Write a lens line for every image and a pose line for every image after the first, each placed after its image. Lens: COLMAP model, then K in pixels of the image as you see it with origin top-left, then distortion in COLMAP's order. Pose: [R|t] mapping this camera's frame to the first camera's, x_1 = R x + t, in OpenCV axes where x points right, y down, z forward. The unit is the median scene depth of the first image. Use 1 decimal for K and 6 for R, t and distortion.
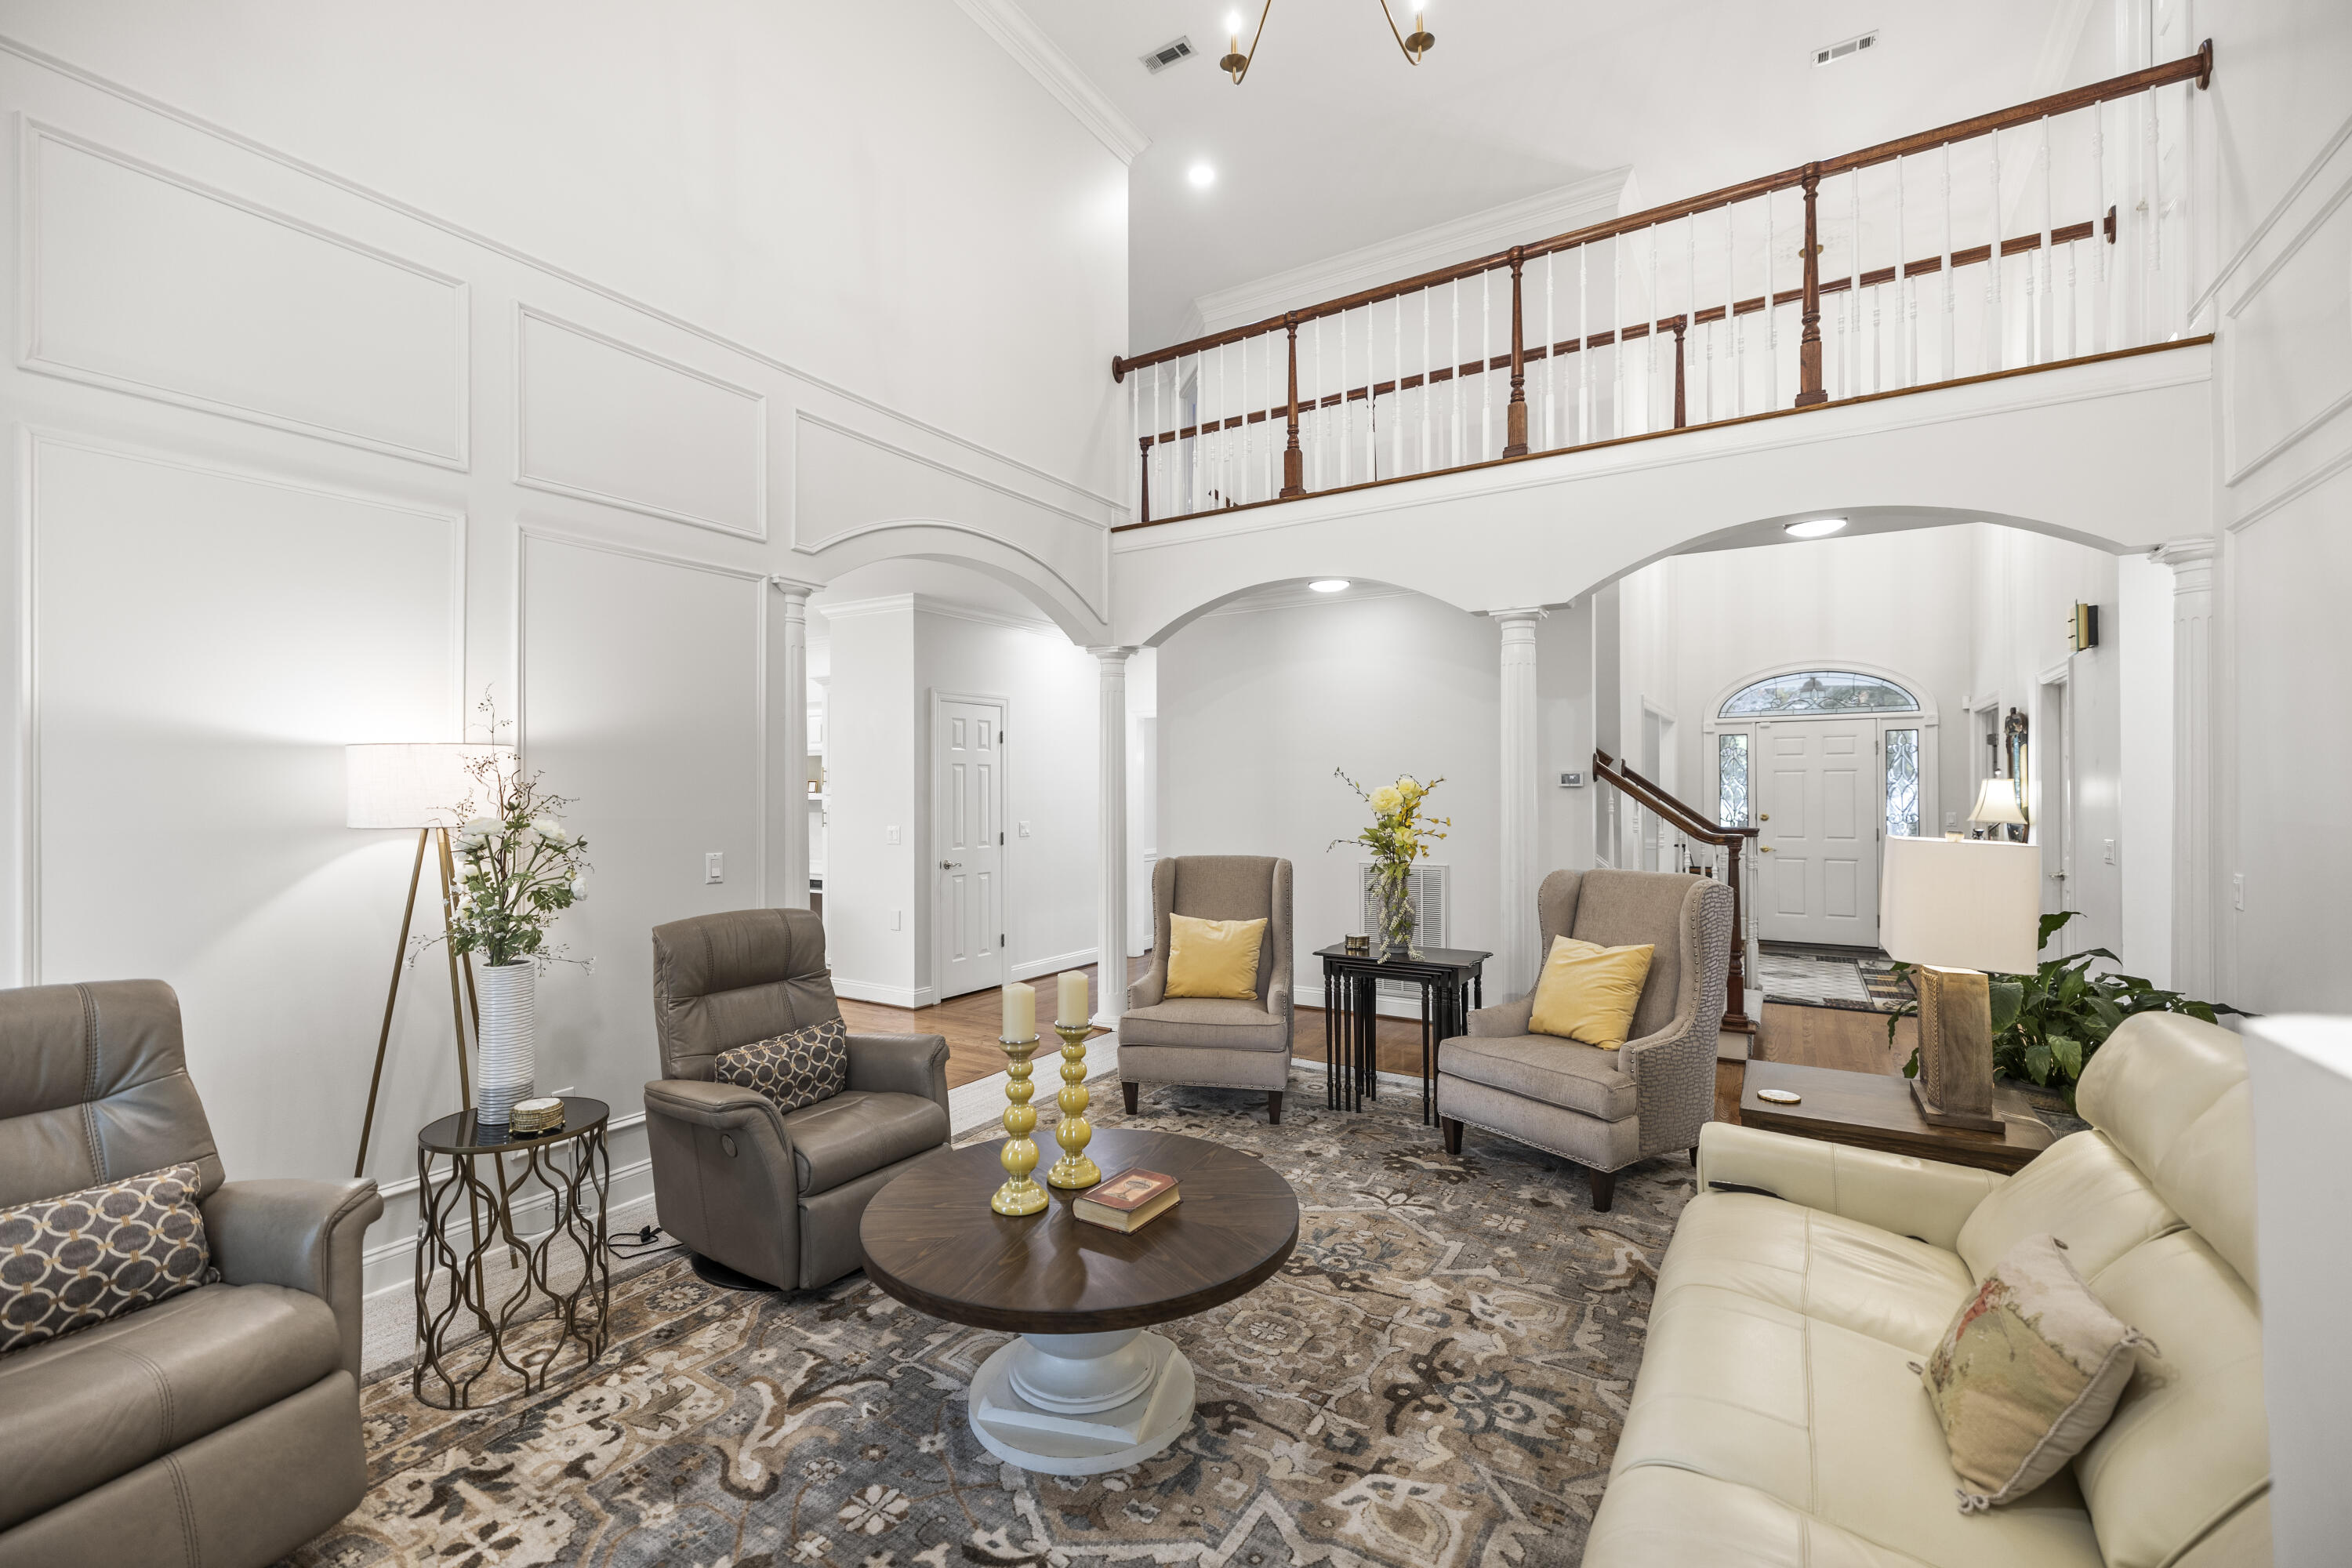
lens RADIAL K [[1003.4, 0, 1180.4], [0, 1003.4, 783.1], [0, 0, 1]] dist [0.001111, 0.000421]
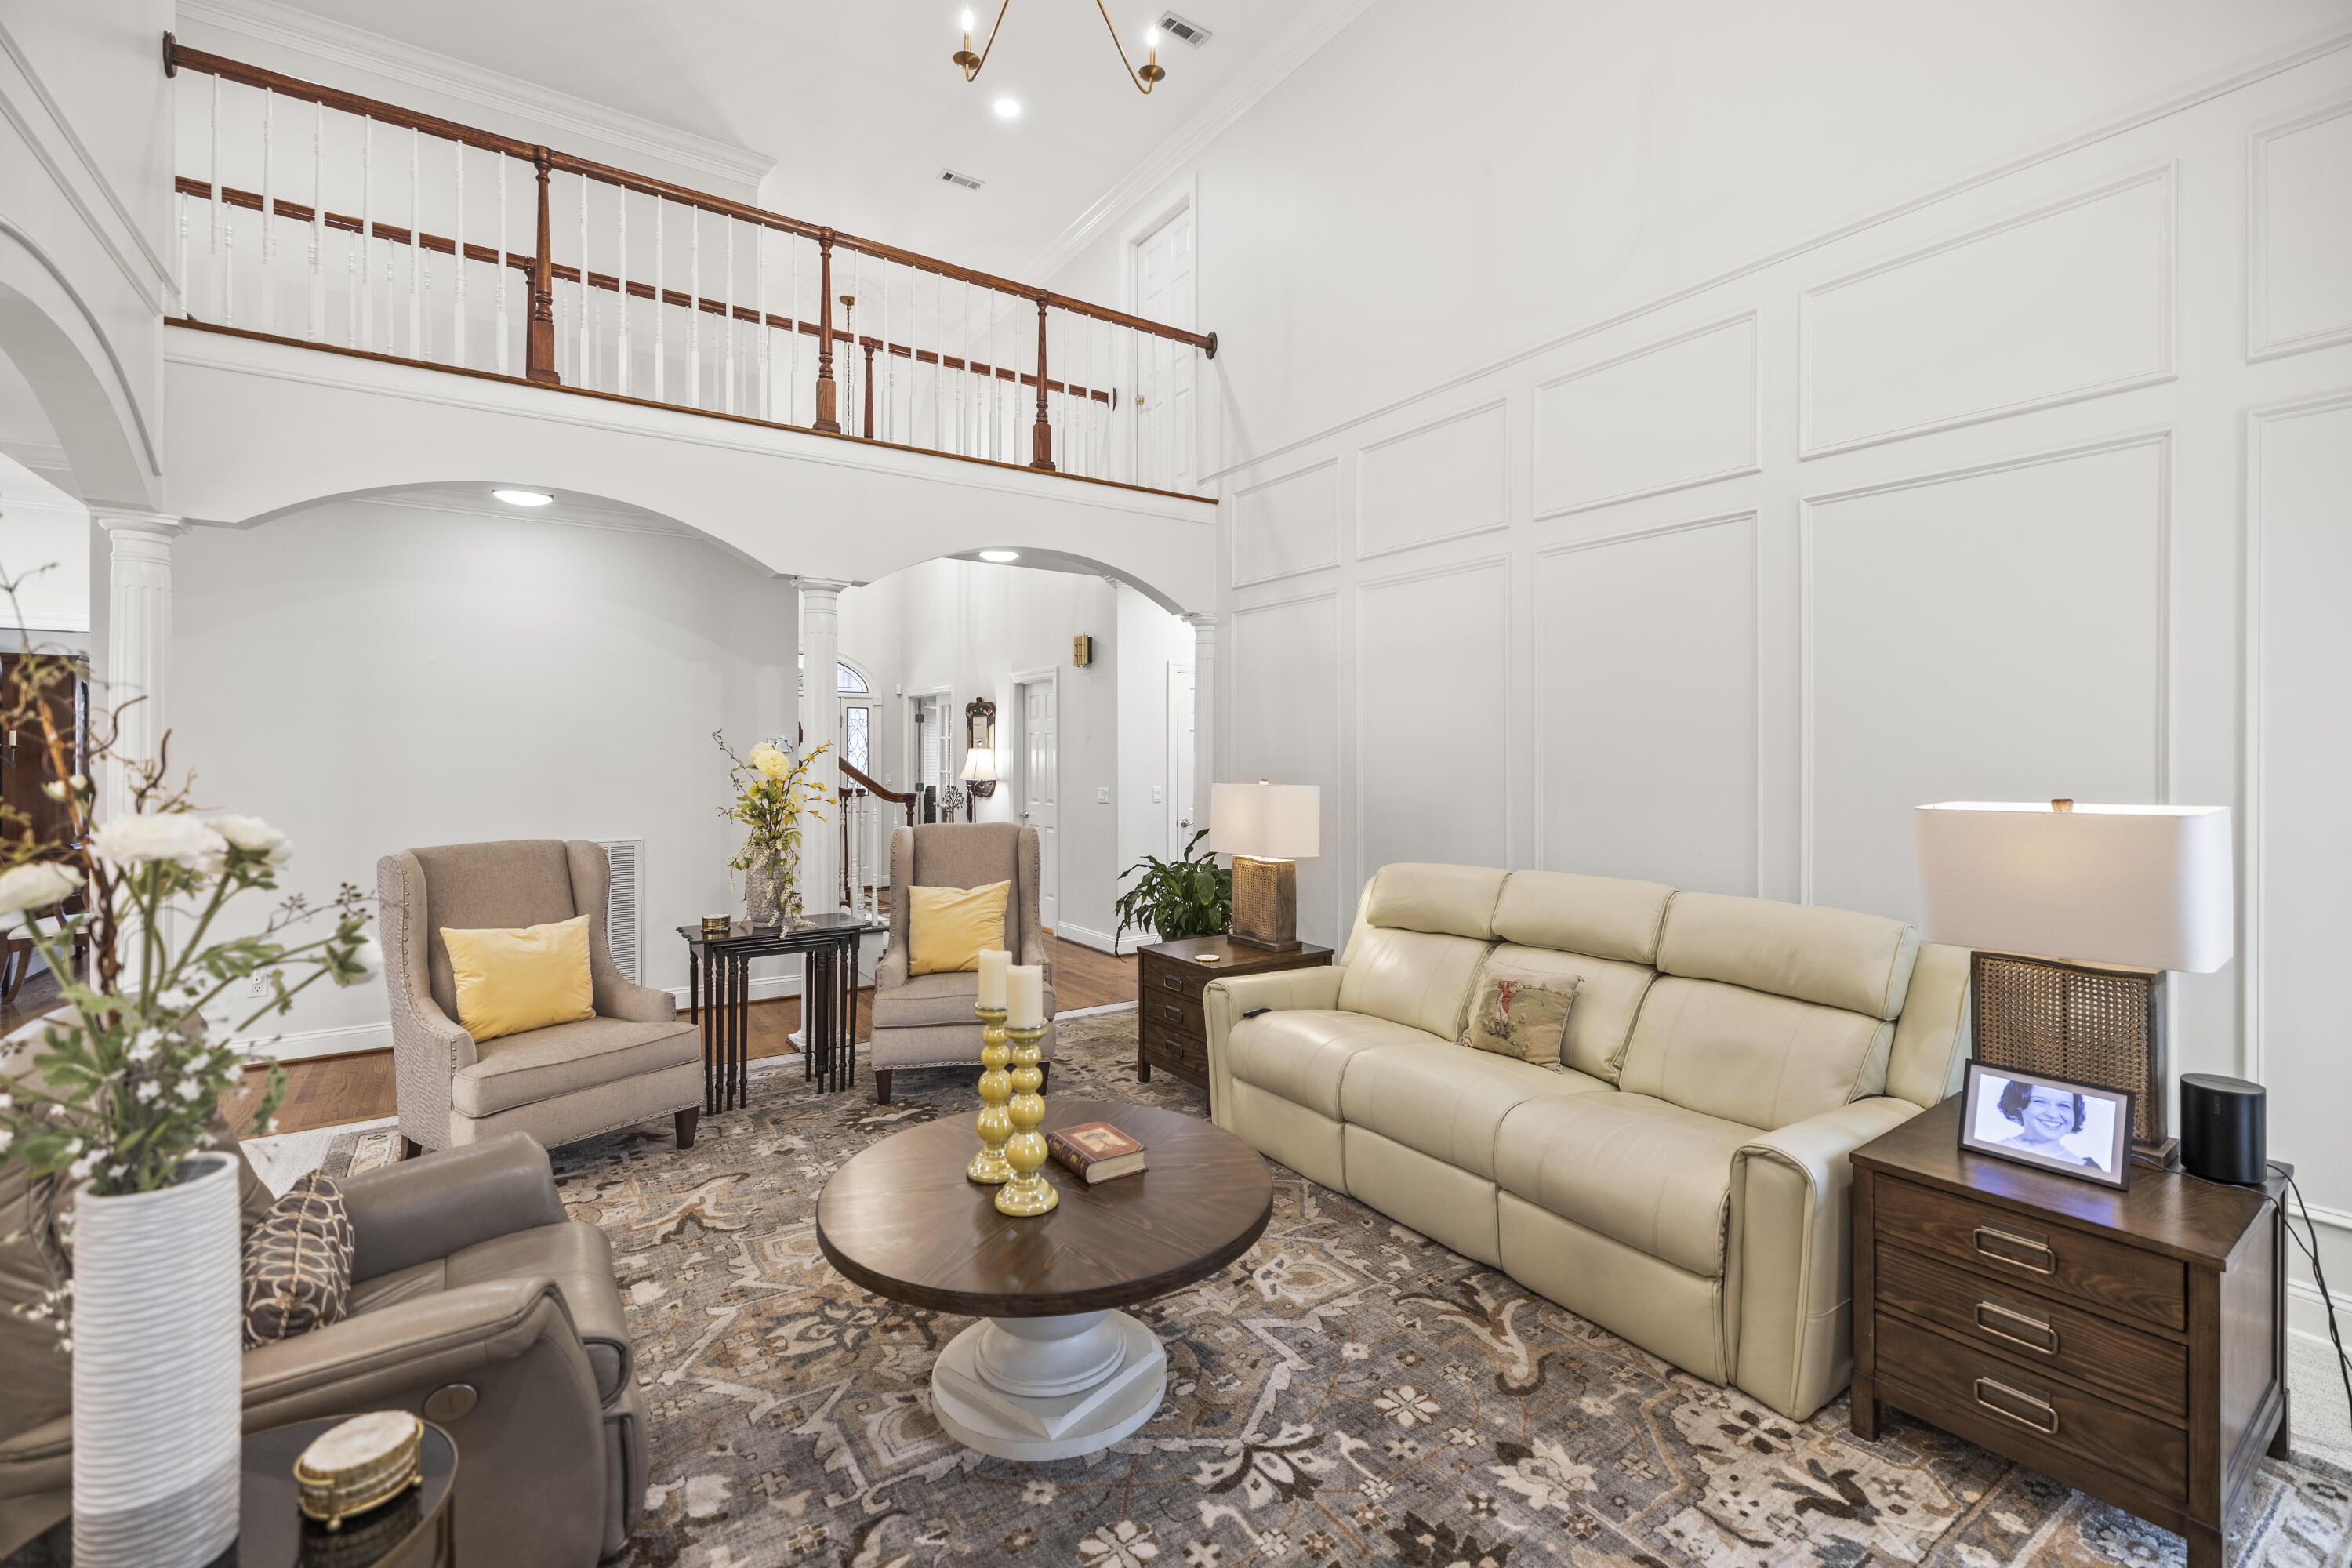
lens RADIAL K [[1003.4, 0, 1179.9], [0, 1003.4, 766.1], [0, 0, 1]] dist [0.001111, 0.000421]
pose [[0.406171, -0.005352, 0.913781, -0.547766], [-0.004516, 0.999959, 0.007865, 0.008791], [-0.913786, -0.007321, 0.406130, 0.295581]]
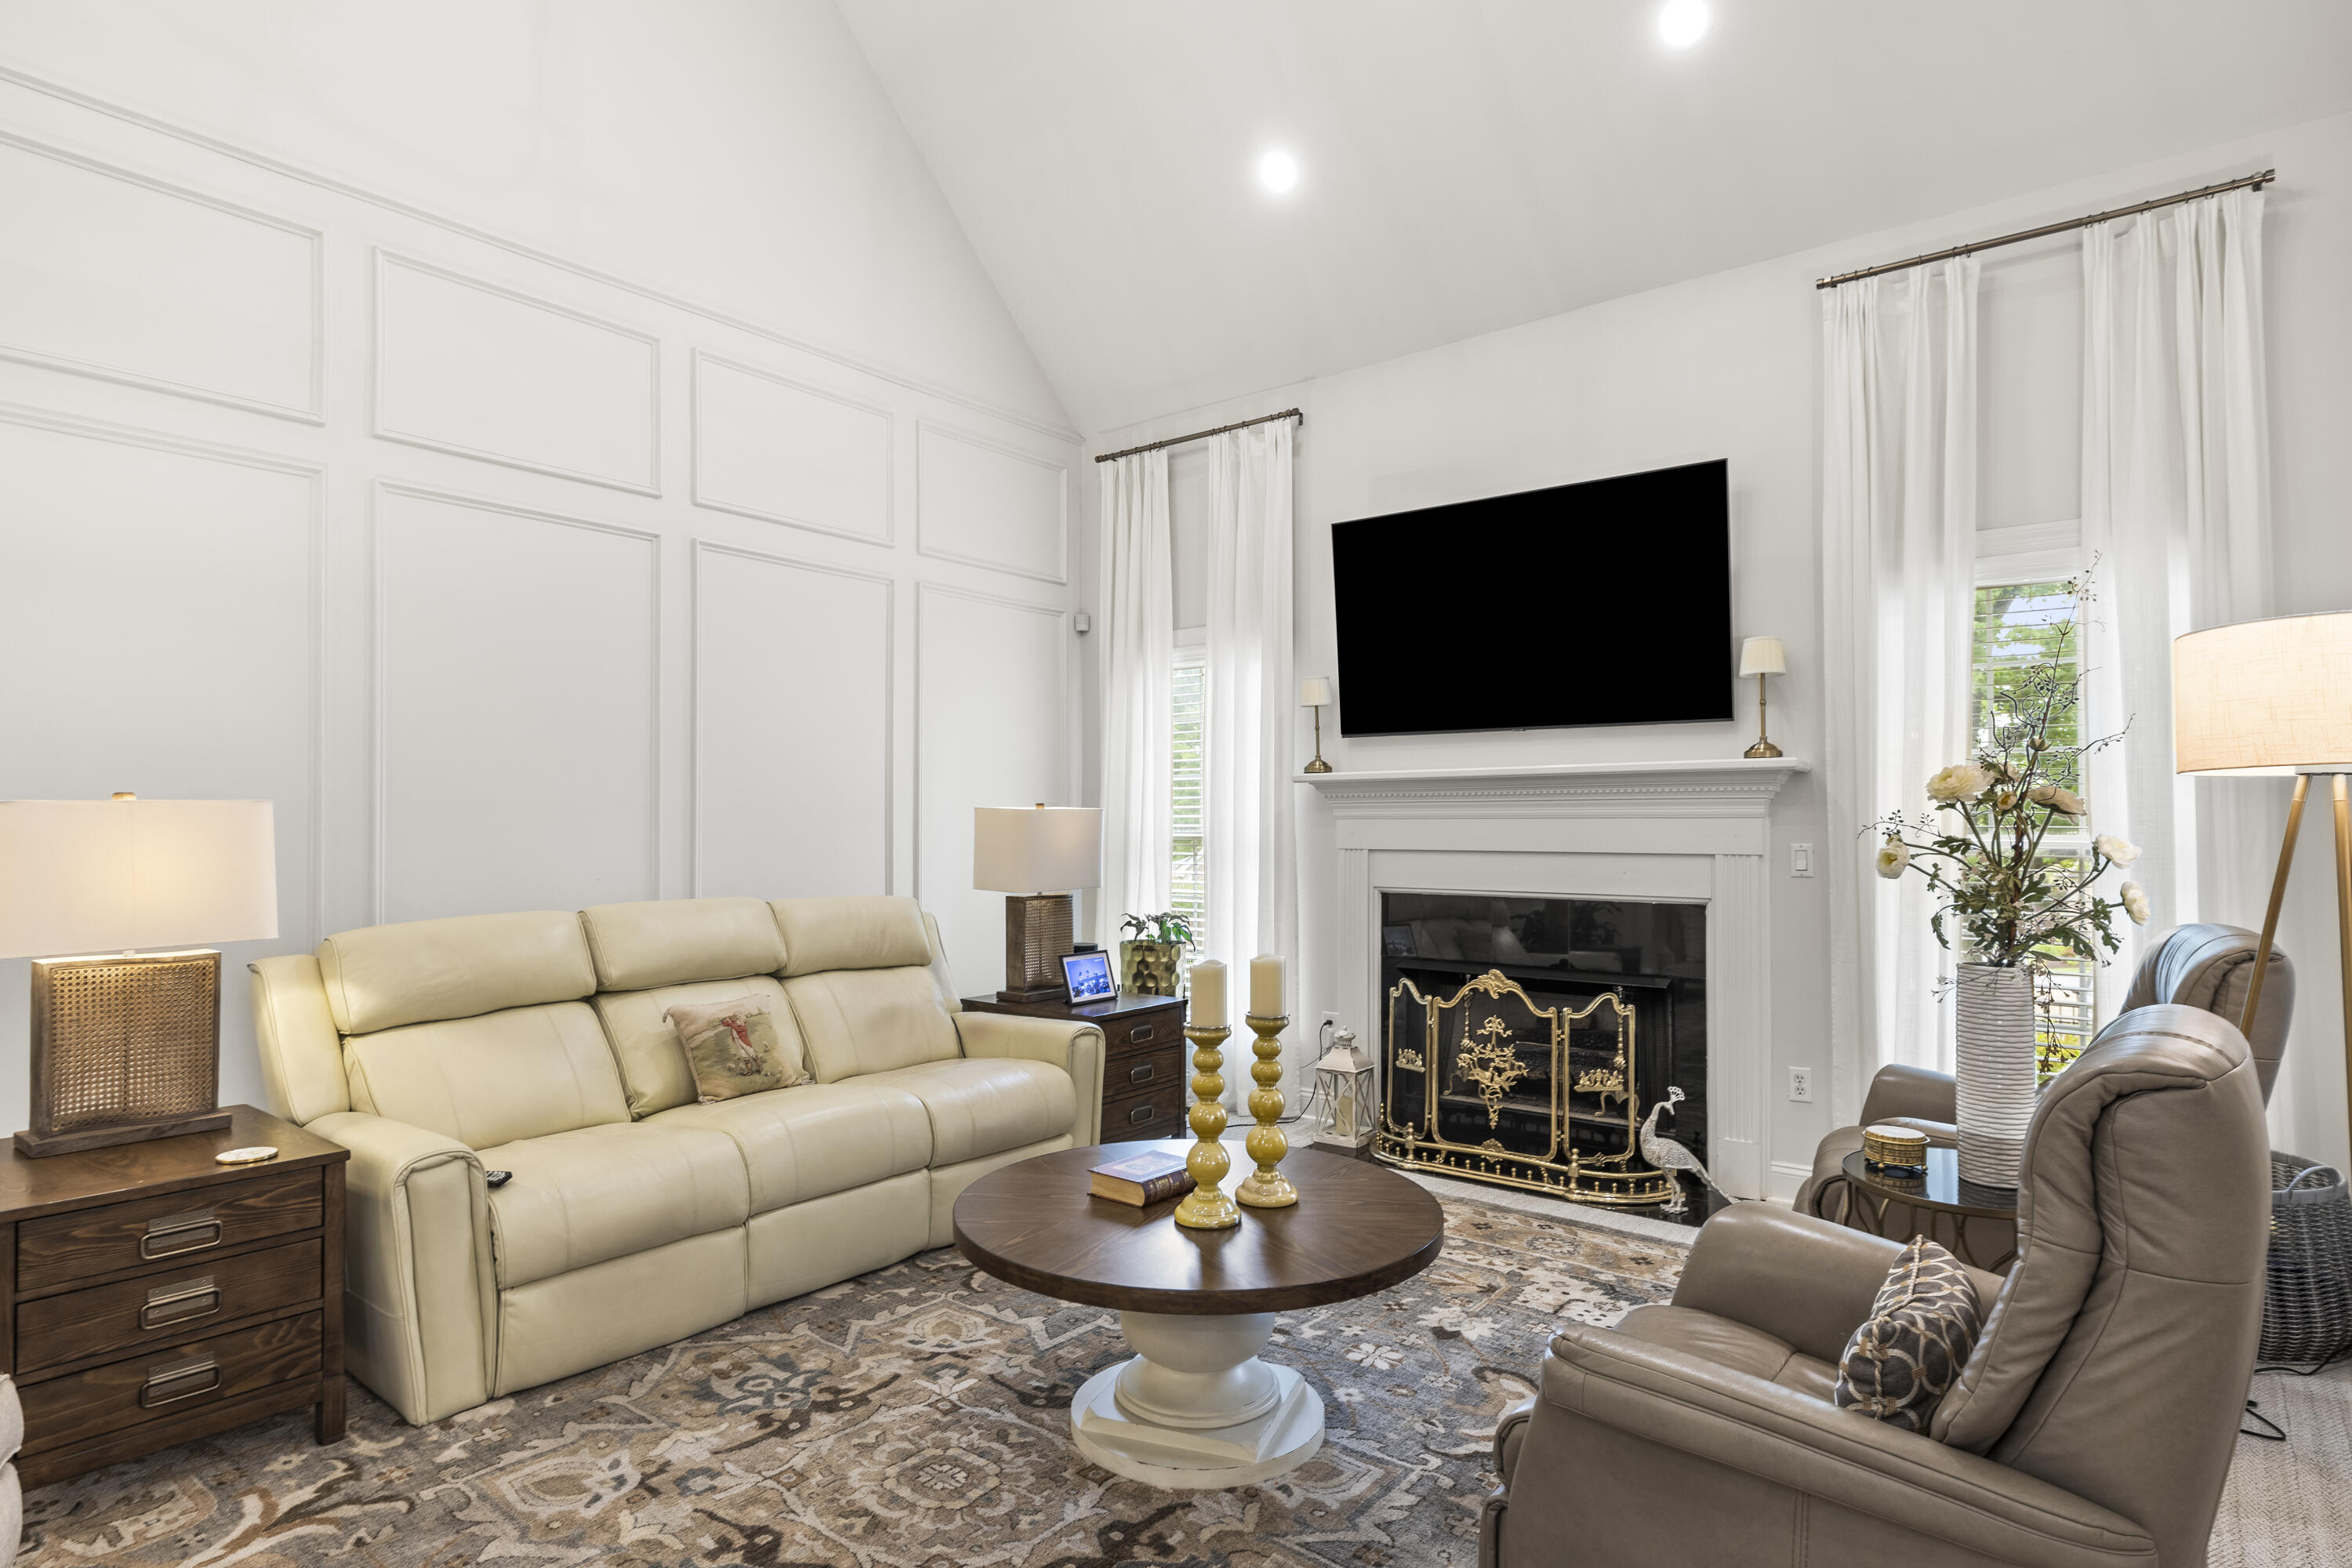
lens RADIAL K [[1254.9, 0, 1143.1], [0, 1254.9, 811.5], [0, 0, 1]] dist [0.004849, 0.000467]
pose [[-0.989069, 0.000899, 0.147451, -0.126847], [-0.000784, 0.999935, -0.011352, 0.049732], [-0.147452, -0.011344, -0.989004, 1.252329]]
